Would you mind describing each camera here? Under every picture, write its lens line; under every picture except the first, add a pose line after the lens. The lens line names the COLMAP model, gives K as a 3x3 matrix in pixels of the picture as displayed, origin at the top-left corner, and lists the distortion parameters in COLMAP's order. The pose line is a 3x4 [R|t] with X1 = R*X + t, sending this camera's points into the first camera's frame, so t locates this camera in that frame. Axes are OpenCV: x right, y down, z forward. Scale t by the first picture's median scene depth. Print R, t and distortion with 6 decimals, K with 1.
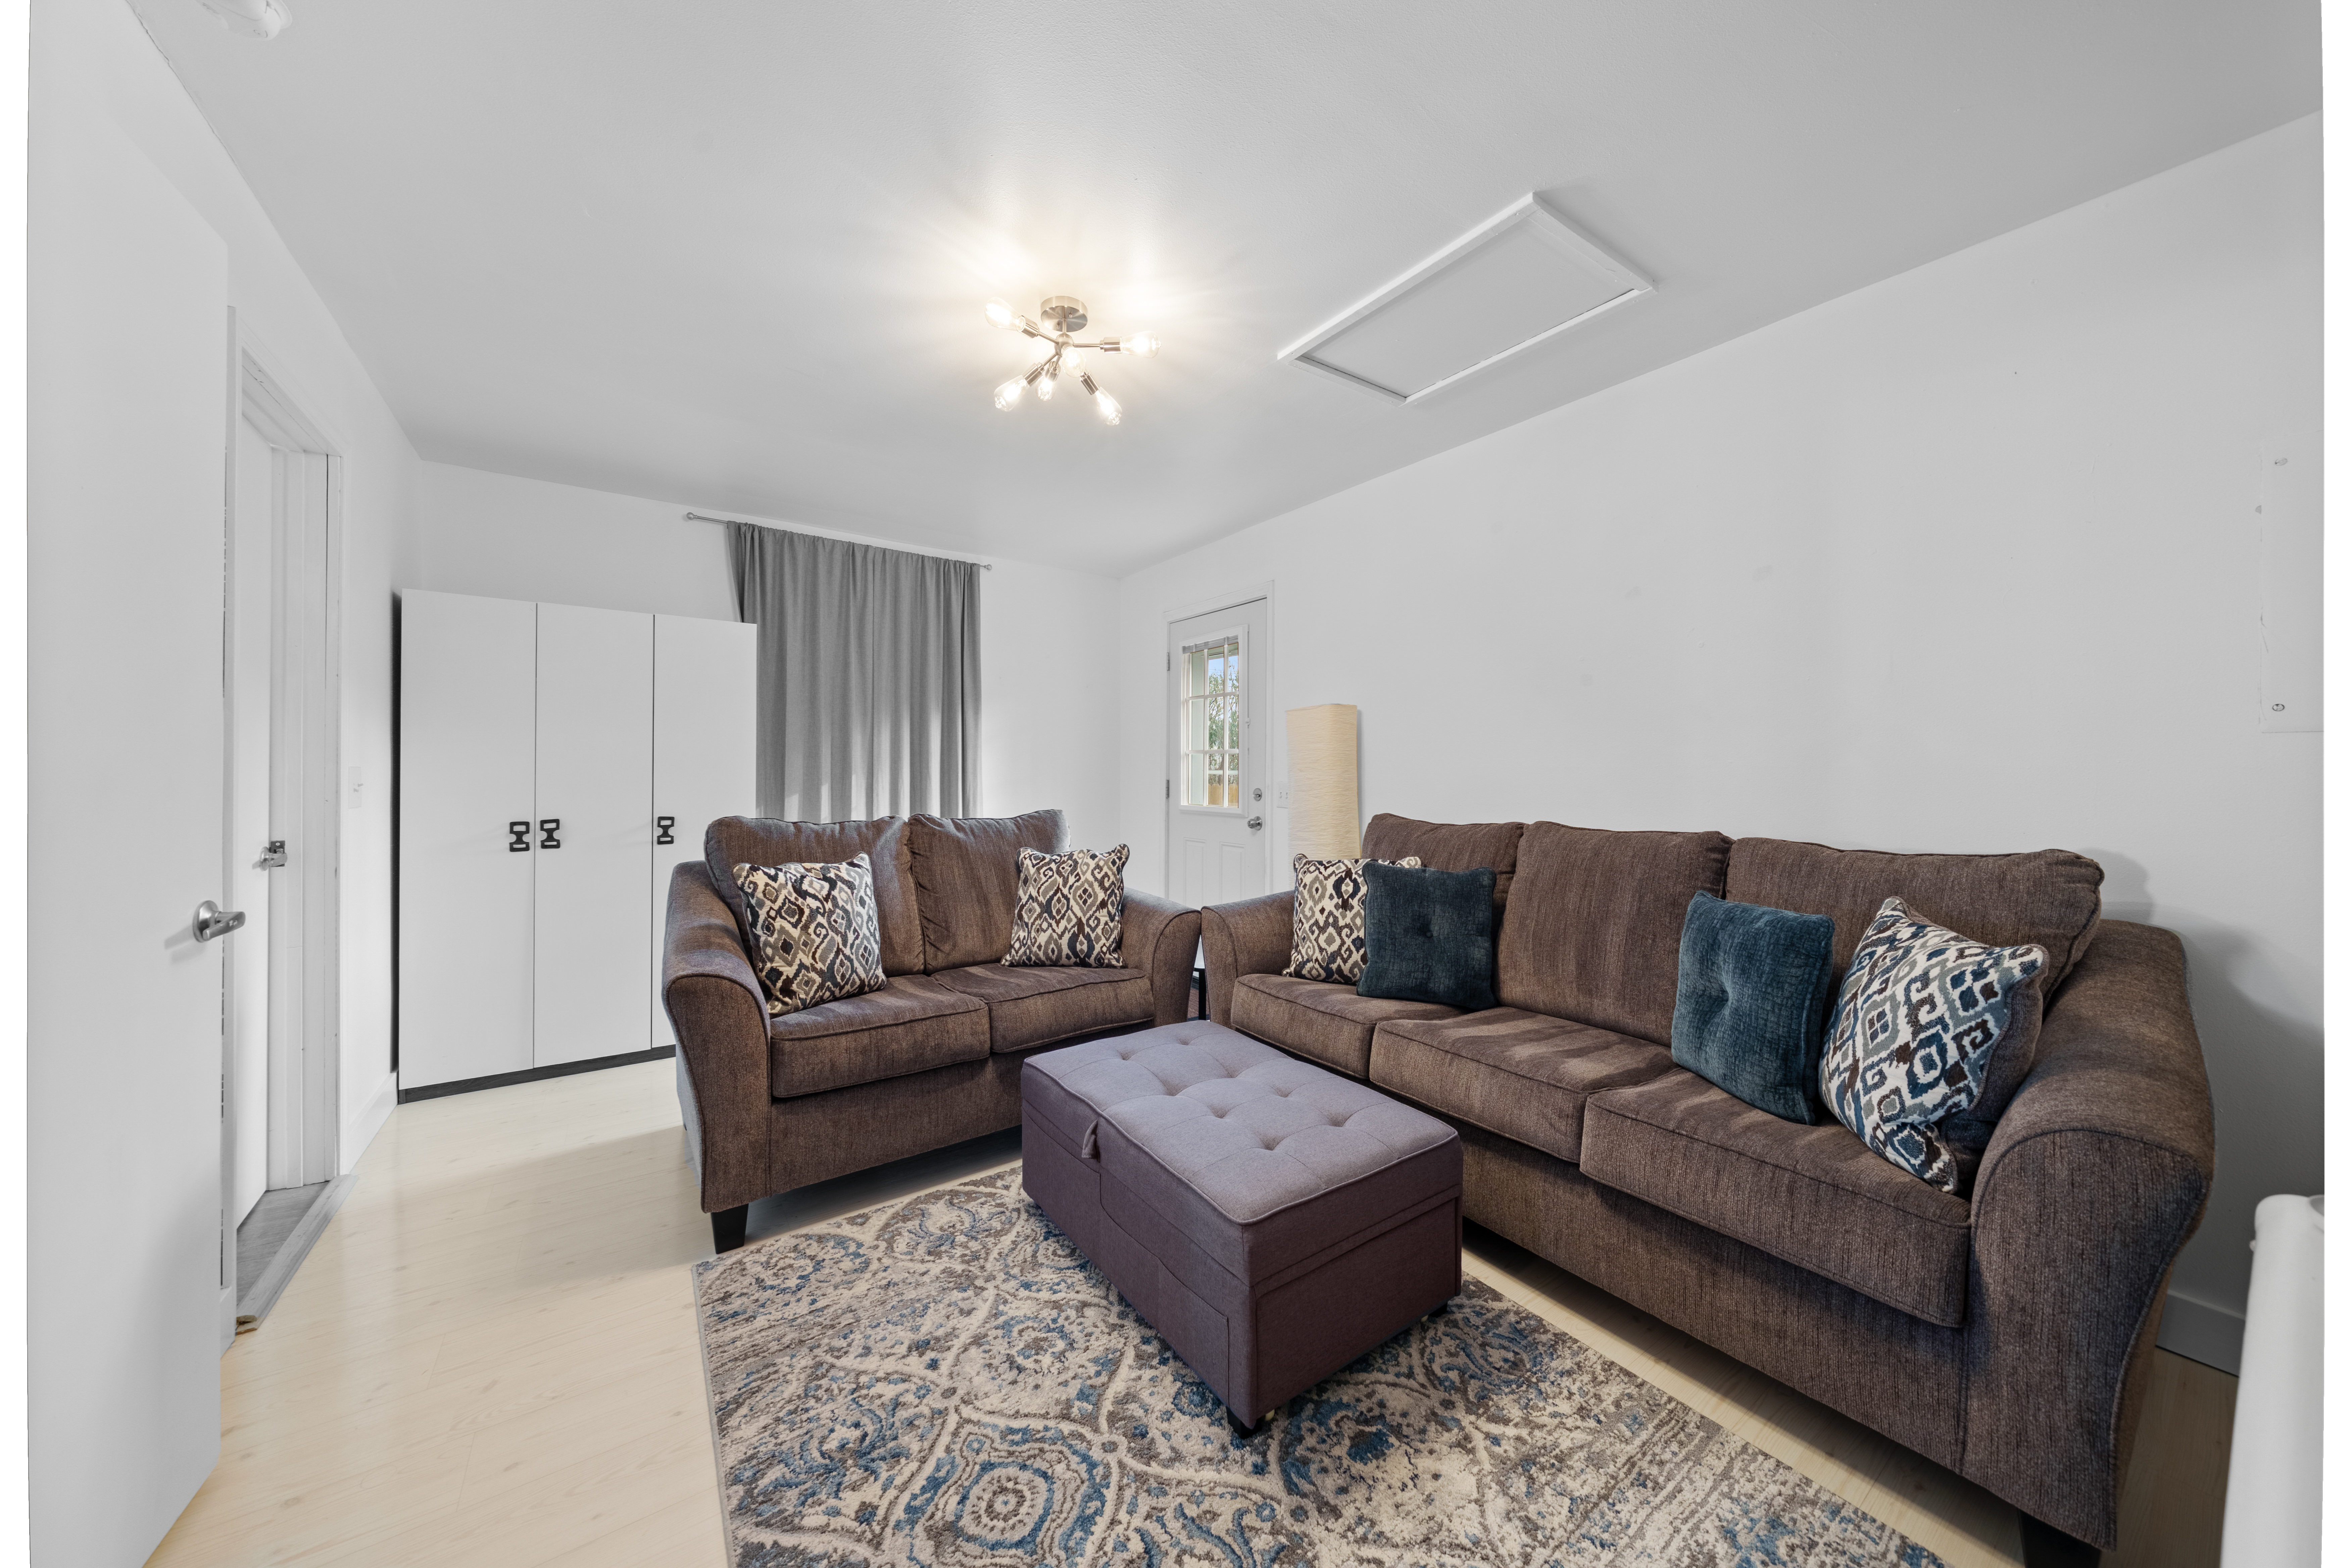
lens RADIAL K [[831.3, 0, 1176.0], [0, 831.3, 784.0], [0, 0, 1]] dist [-0.001362, -0.004419]
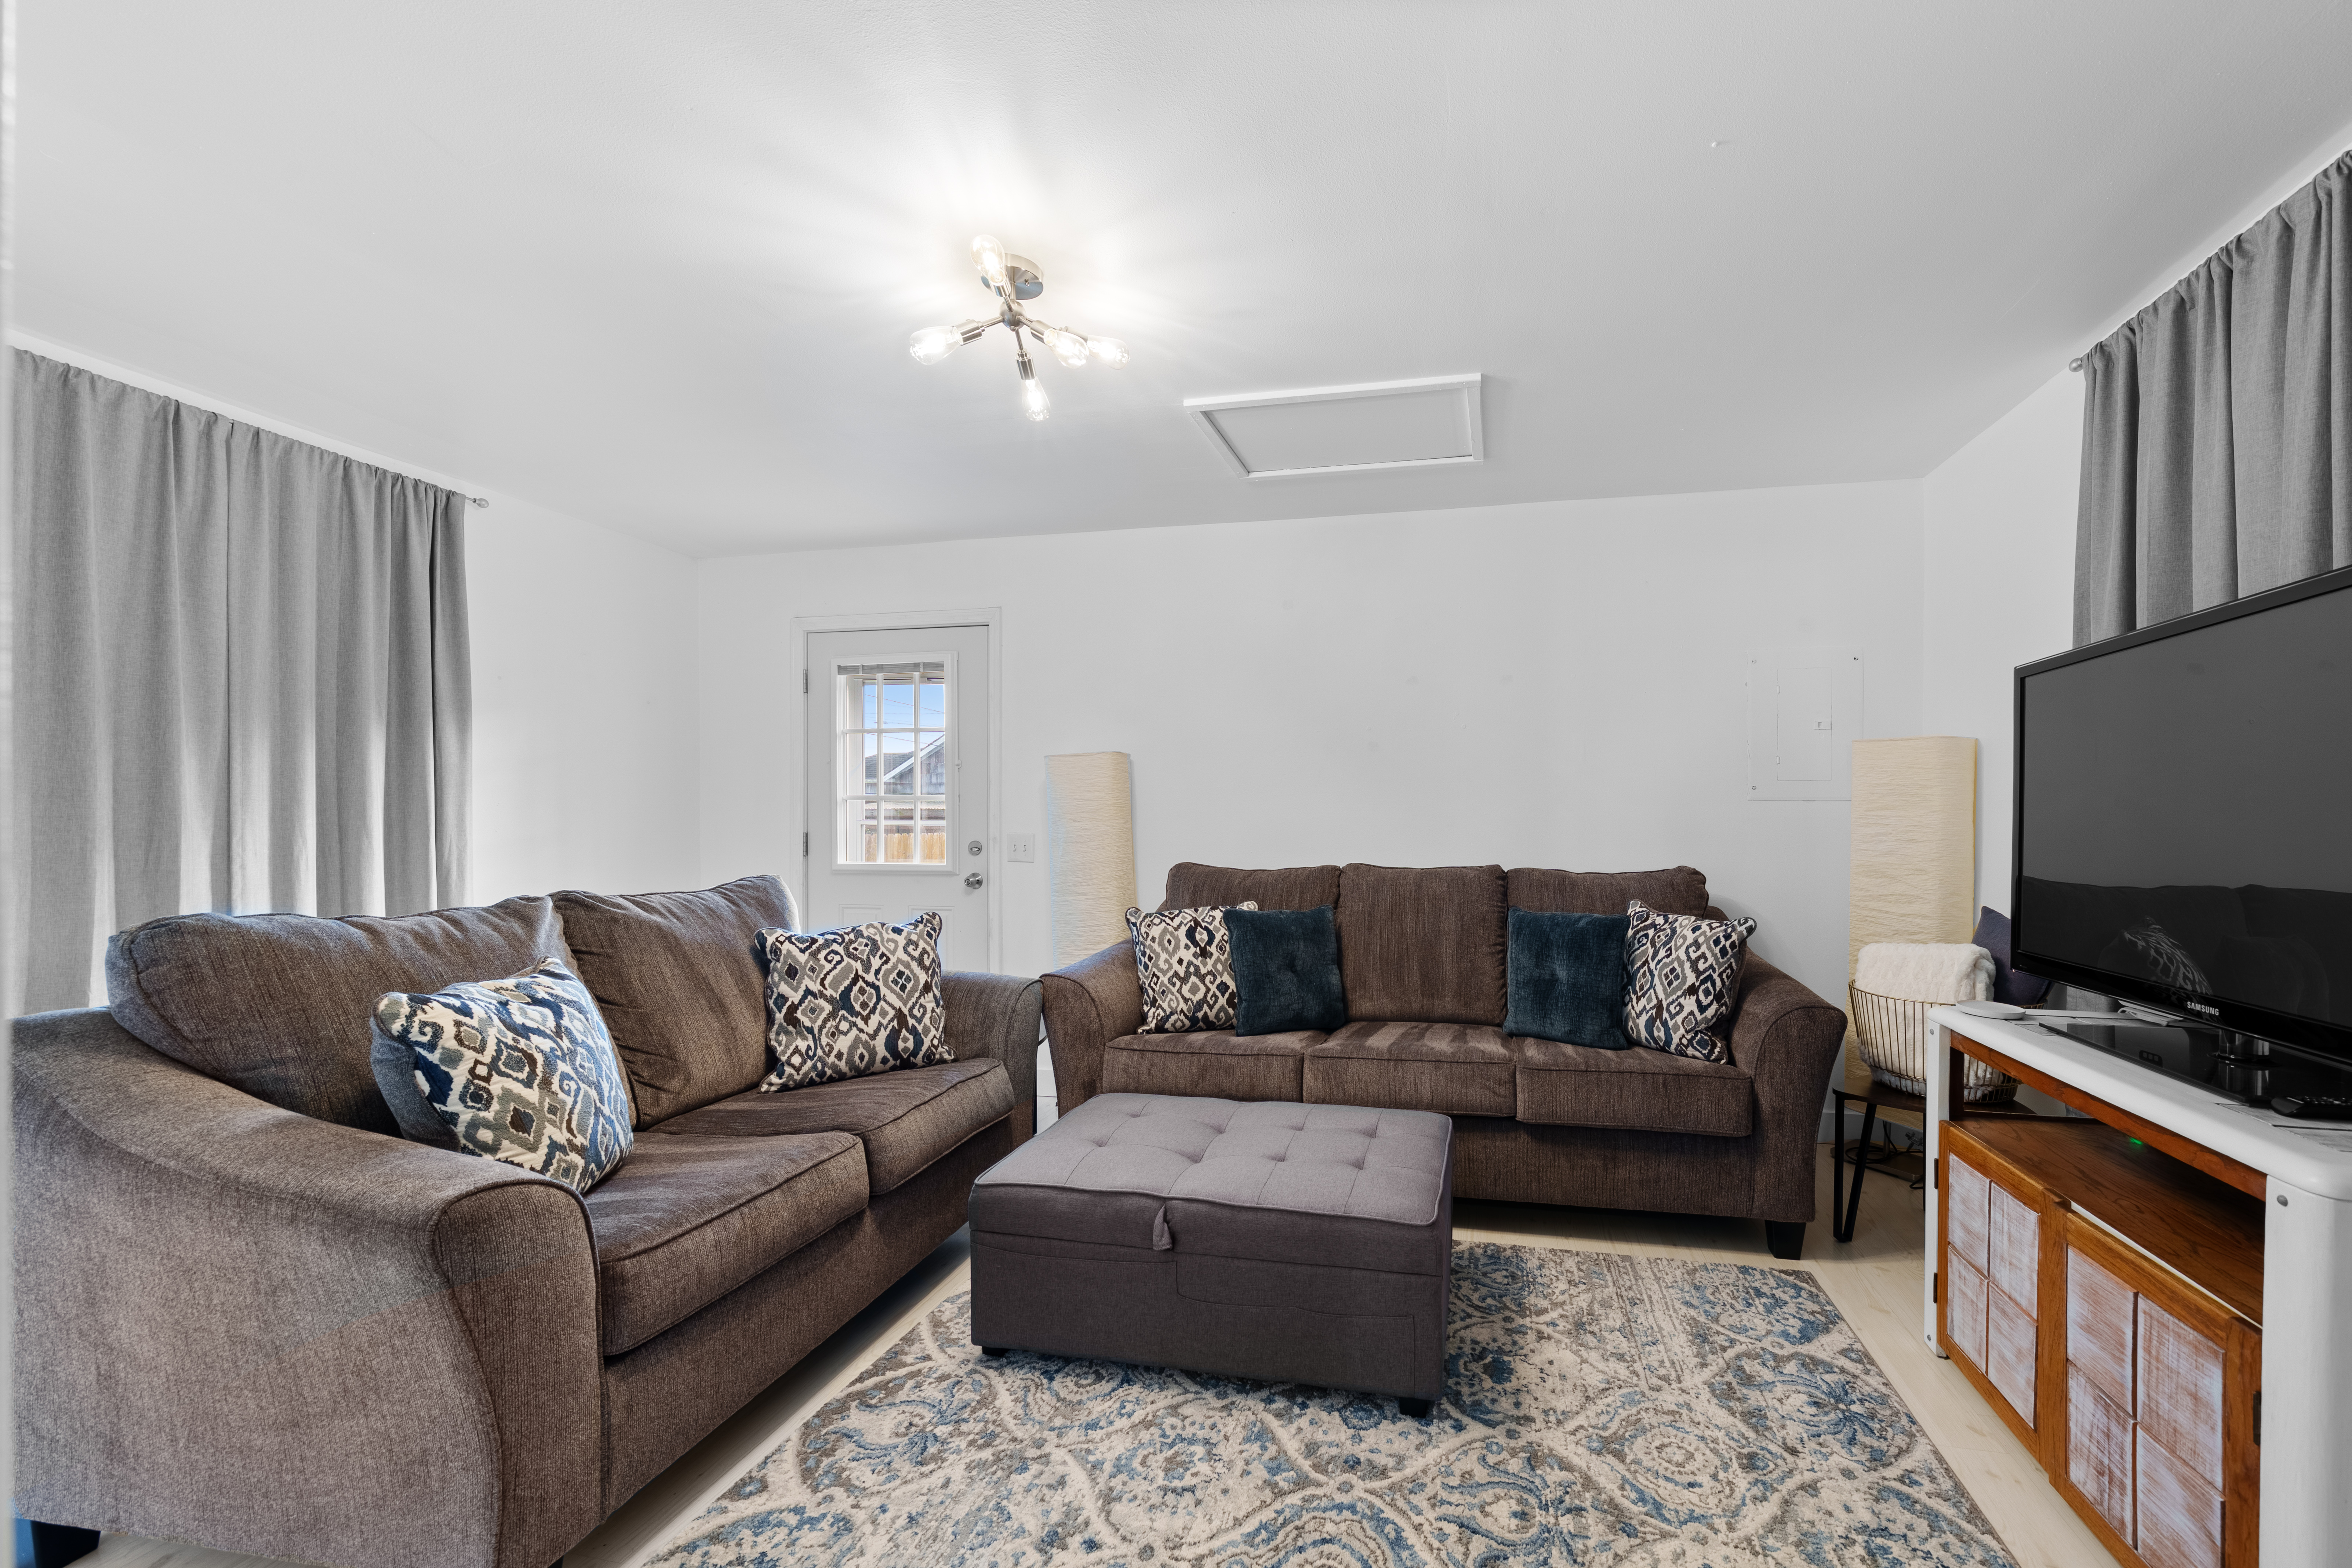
lens RADIAL K [[959.4, 0, 1177.1], [0, 959.4, 825.8], [0, 0, 1]] dist [-0.005711, -0.000318]
pose [[0.710102, -0.009521, 0.704035, -0.704478], [0.012804, 0.999918, 0.000608, -0.012263], [-0.703983, 0.008583, 0.710165, 0.202493]]
